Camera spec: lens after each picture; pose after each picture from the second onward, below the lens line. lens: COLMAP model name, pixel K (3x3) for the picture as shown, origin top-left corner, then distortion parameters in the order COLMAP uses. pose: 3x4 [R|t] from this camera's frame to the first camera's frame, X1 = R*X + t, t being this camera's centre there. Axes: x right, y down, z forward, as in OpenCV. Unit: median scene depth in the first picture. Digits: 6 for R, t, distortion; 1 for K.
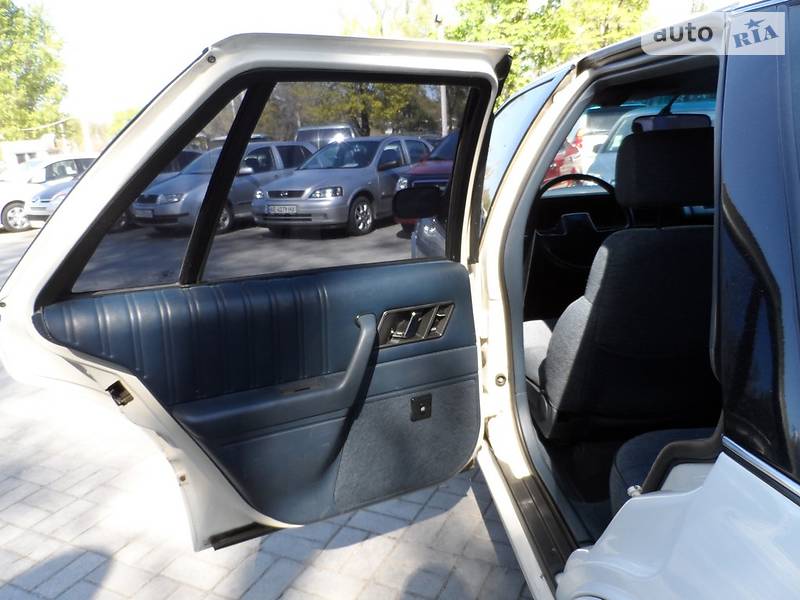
lens RADIAL K [[609.8, 0, 394.2], [0, 609.8, 305.4], [0, 0, 1]] dist [-0.025298, 0.011564]
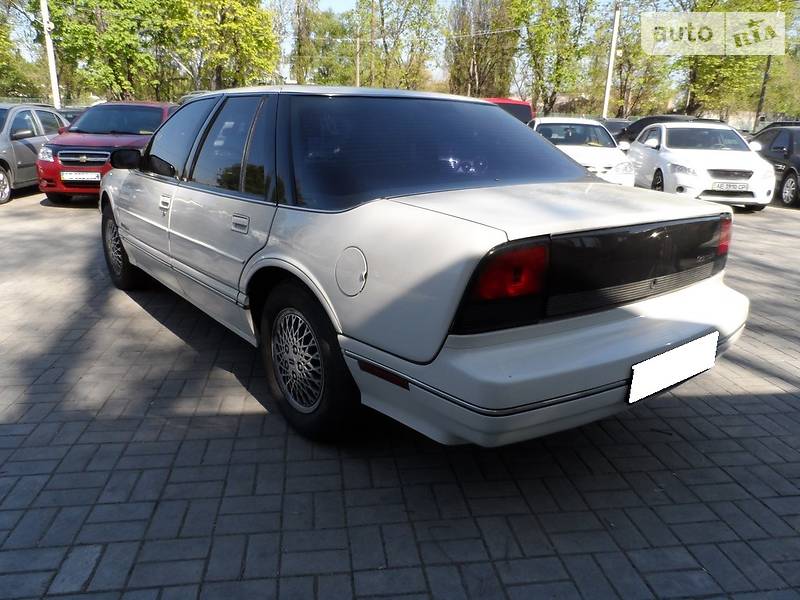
lens RADIAL K [[609.8, 0, 406.5], [0, 609.8, 298.2], [0, 0, 1]] dist [-0.025298, 0.011564]
pose [[0.823778, -0.080396, 0.561183, -0.050648], [0.070612, 0.996736, 0.039141, 0.033126], [-0.562498, 0.007383, 0.826766, -0.133350]]
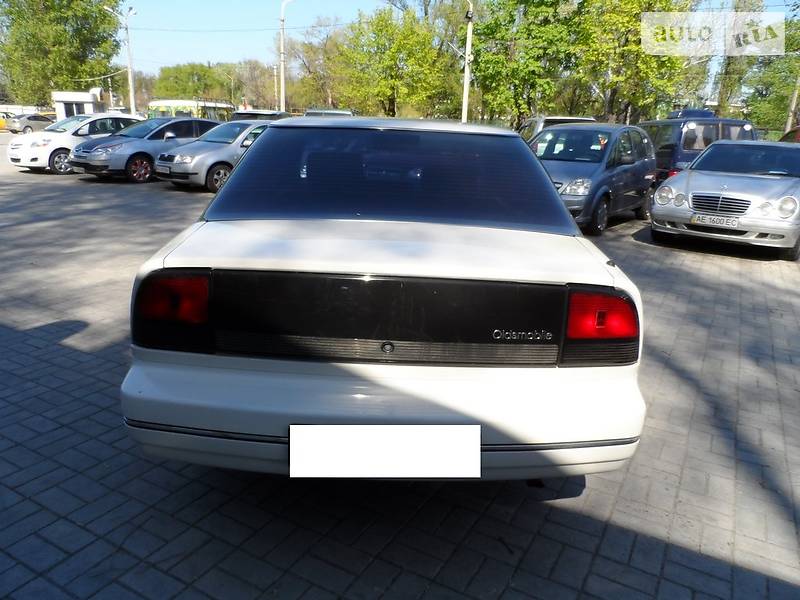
lens RADIAL K [[609.8, 0, 401.5], [0, 609.8, 298.3], [0, 0, 1]] dist [-0.025298, 0.011564]
pose [[0.993697, 0.108712, -0.027354, 0.101692], [-0.108222, 0.993949, 0.018814, 0.025986], [0.029234, -0.015735, 0.999449, -0.175260]]
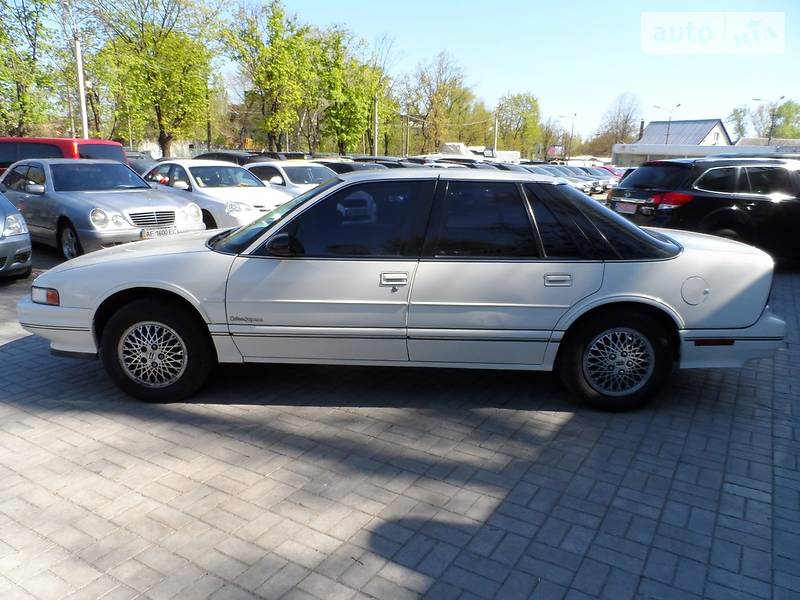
lens RADIAL K [[609.8, 0, 384.4], [0, 609.8, 306.2], [0, 0, 1]] dist [-0.025298, 0.011564]
pose [[0.109434, -0.176176, 0.978257, -0.257768], [0.230851, 0.961762, 0.147382, -0.034426], [-0.966815, 0.209703, 0.145920, 0.102113]]
